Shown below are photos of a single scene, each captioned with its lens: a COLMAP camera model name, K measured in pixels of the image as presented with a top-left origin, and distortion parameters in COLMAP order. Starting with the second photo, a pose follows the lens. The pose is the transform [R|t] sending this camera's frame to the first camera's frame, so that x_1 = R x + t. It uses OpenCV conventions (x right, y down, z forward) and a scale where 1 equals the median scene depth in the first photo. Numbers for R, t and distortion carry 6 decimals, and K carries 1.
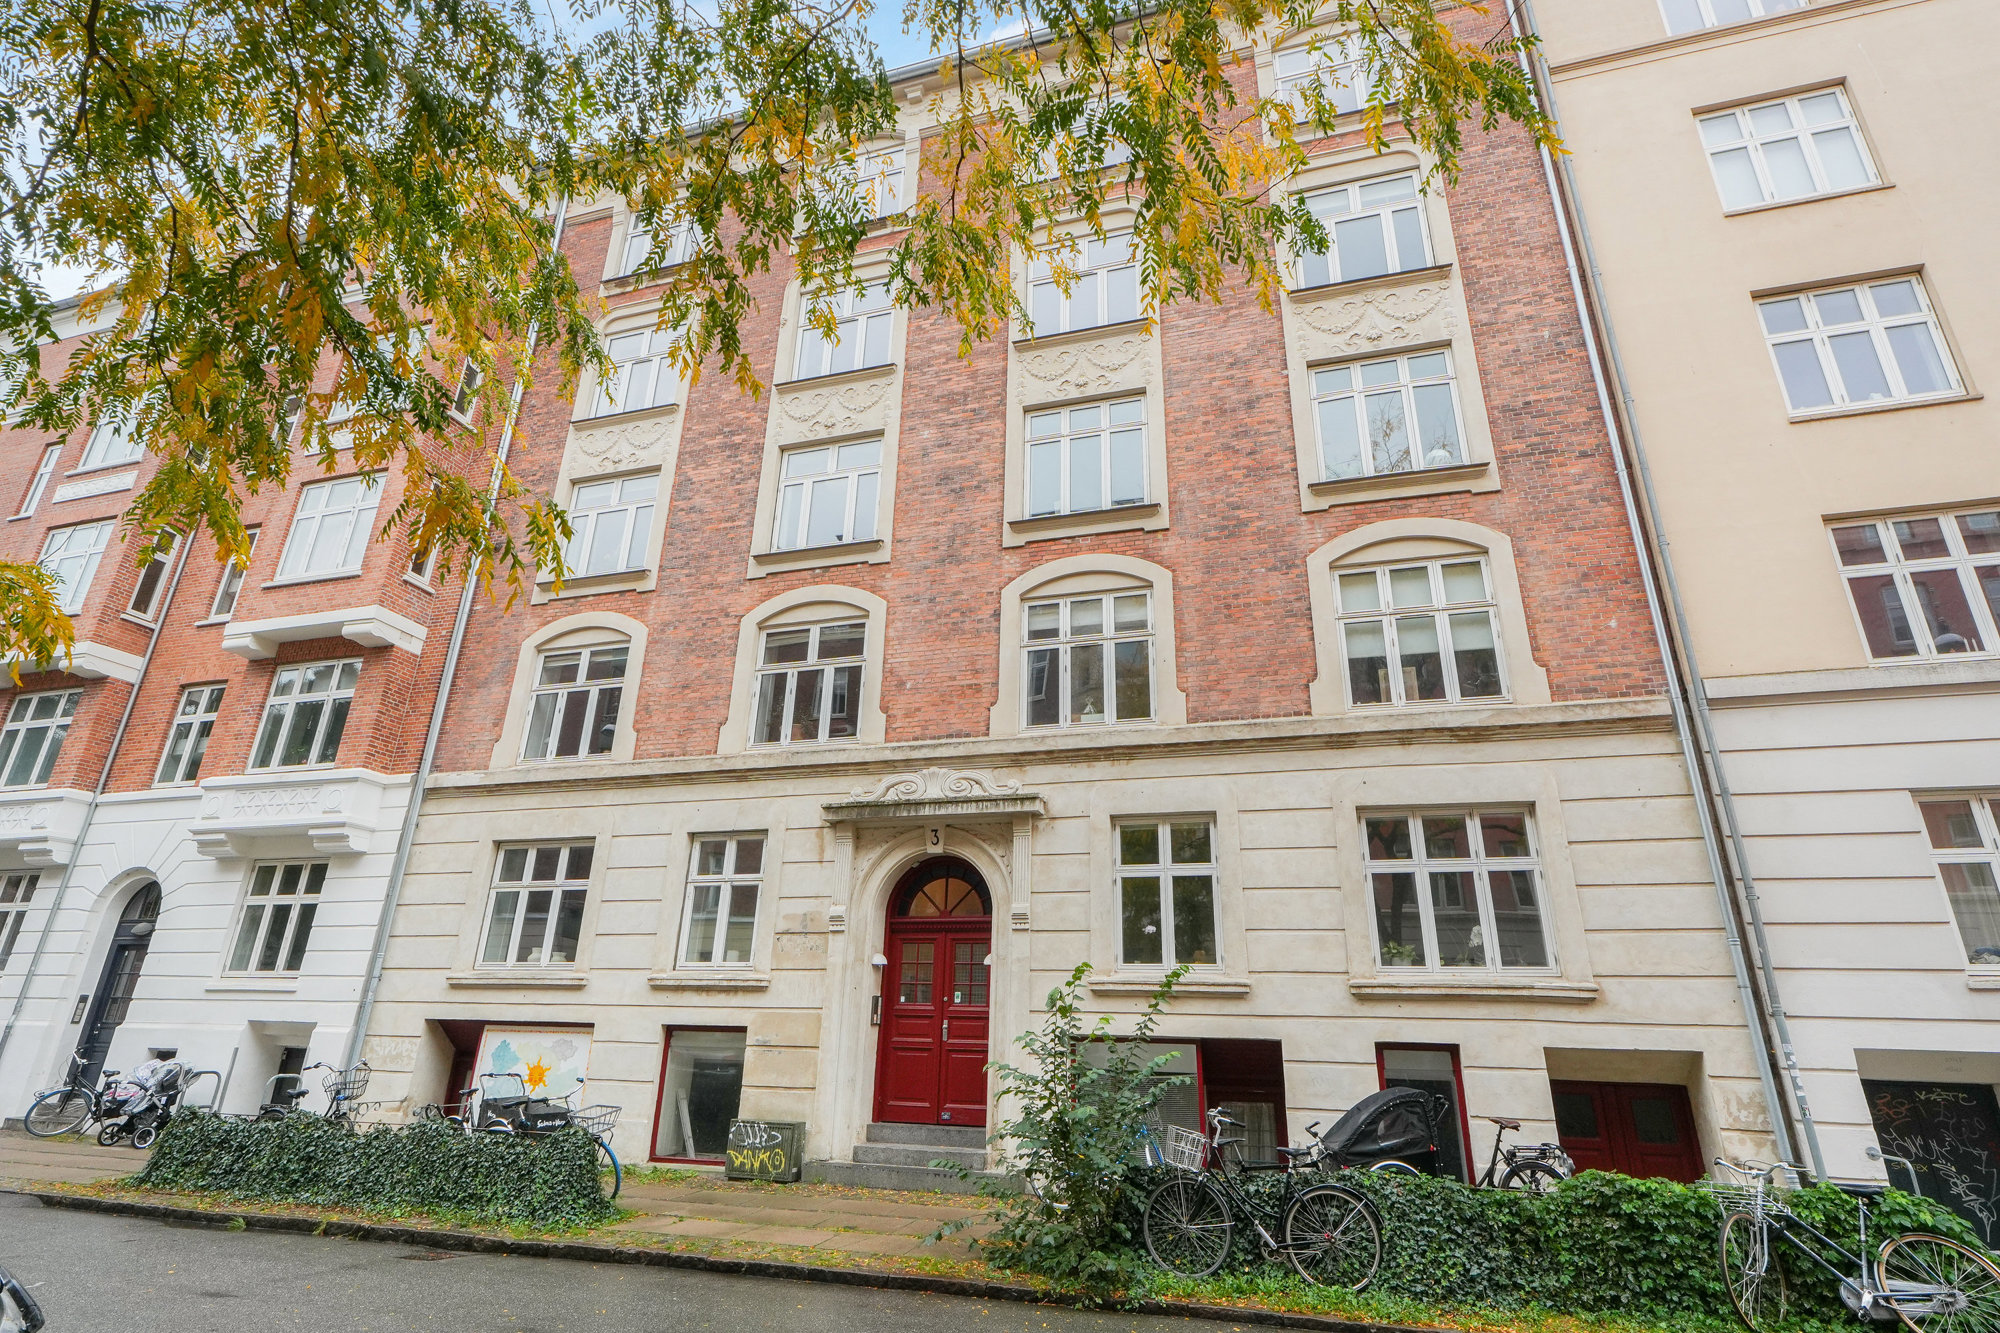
lens RADIAL K [[1048.6, 0, 1000.0], [0, 1048.6, 666.5], [0, 0, 1]] dist [-0.000941, 0.000124]
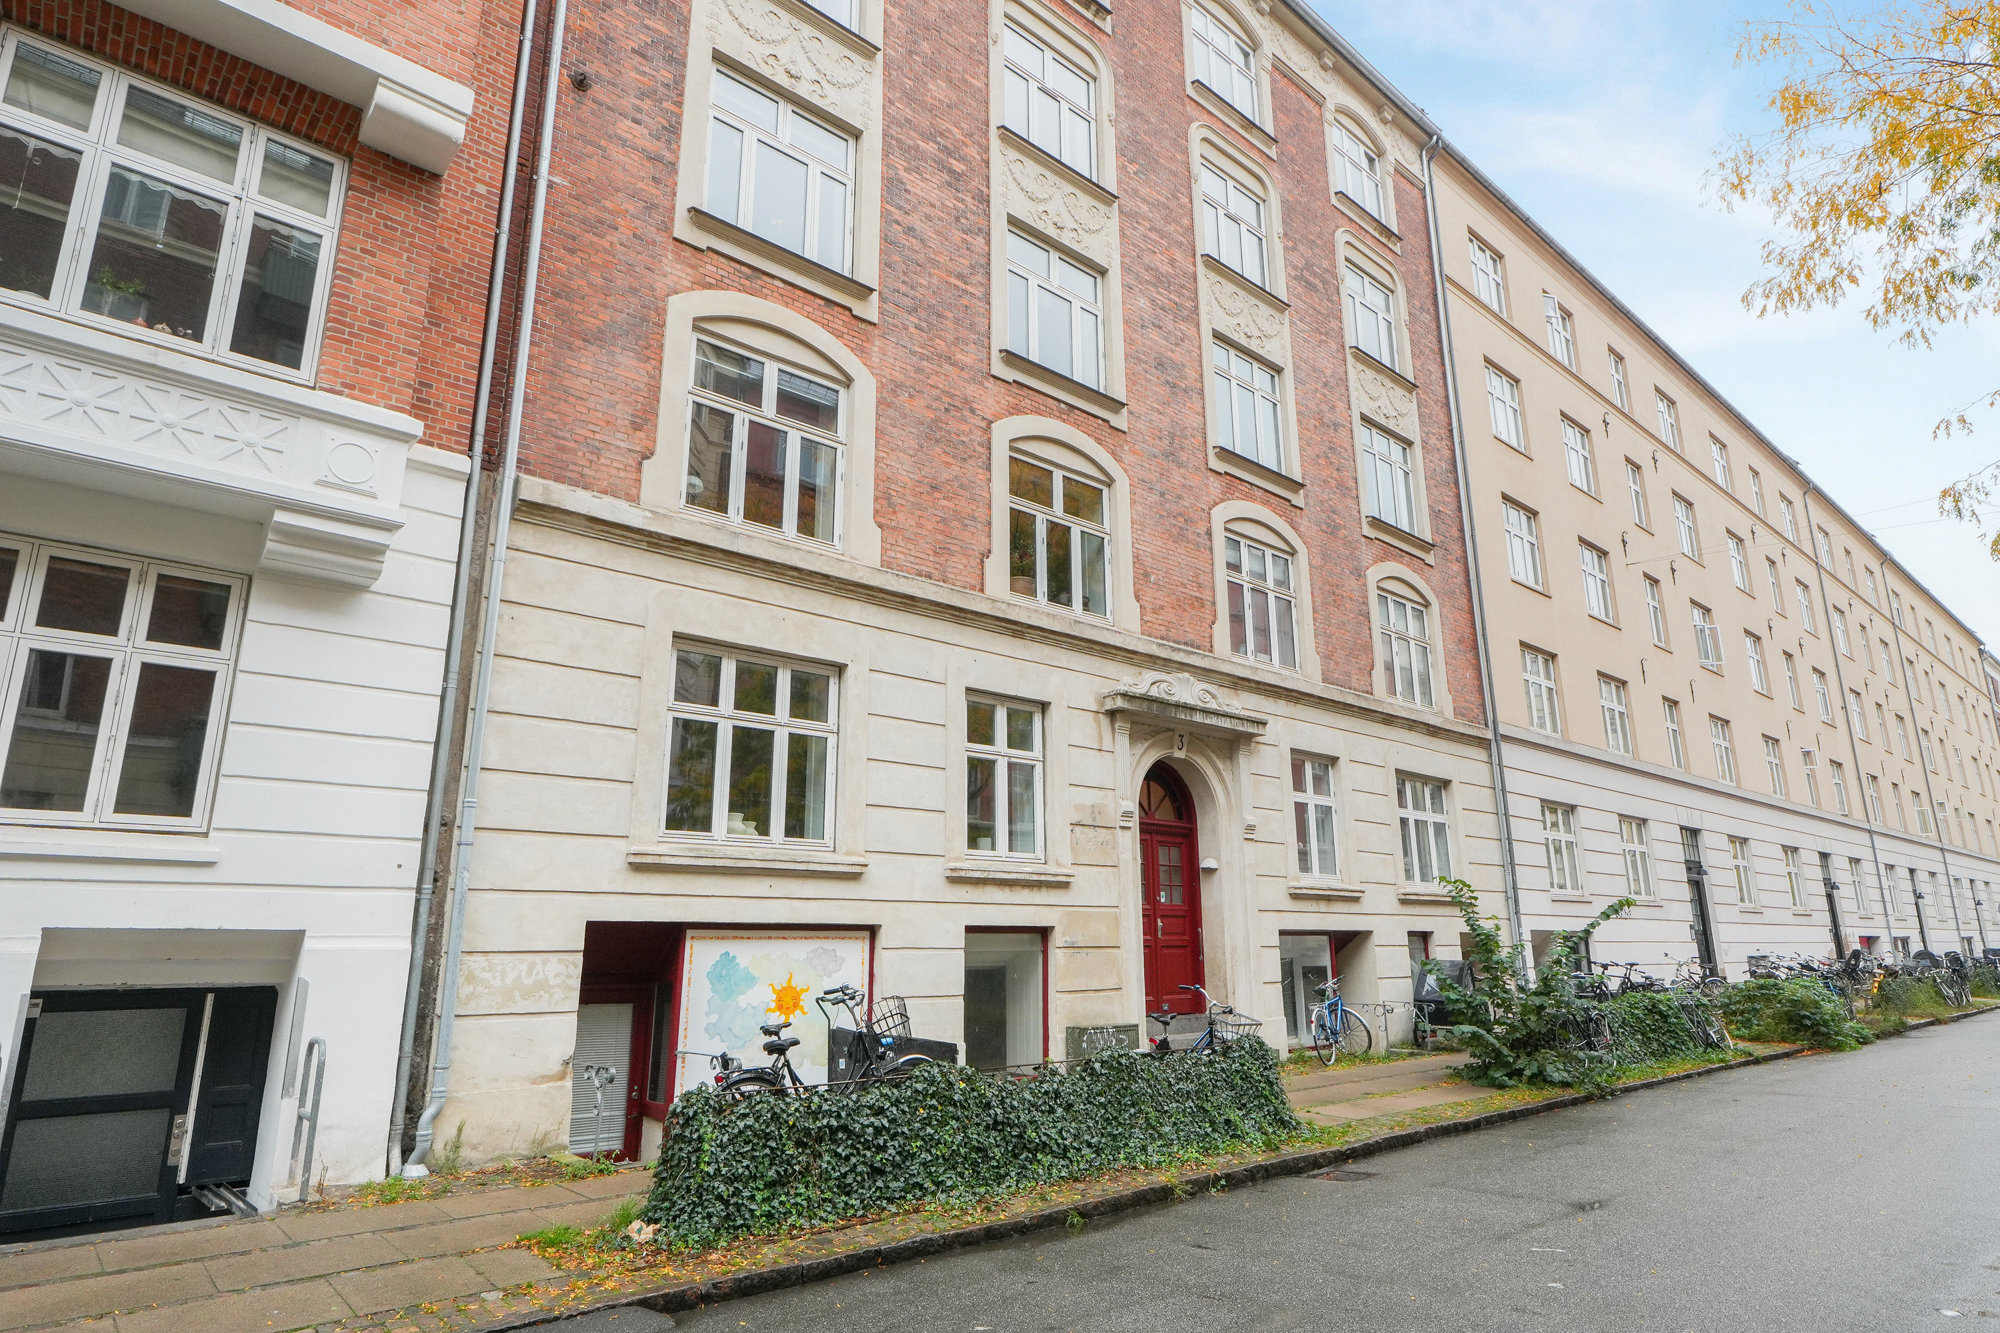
lens RADIAL K [[1151.5, 0, 1000.0], [0, 1151.5, 666.5], [0, 0, 1]] dist [0.002385, 0.001424]
pose [[0.493893, 0.169768, 0.852789, -1.027407], [-0.295504, 0.955153, -0.019005, 0.153832], [-0.817770, -0.242616, 0.521910, 0.538724]]
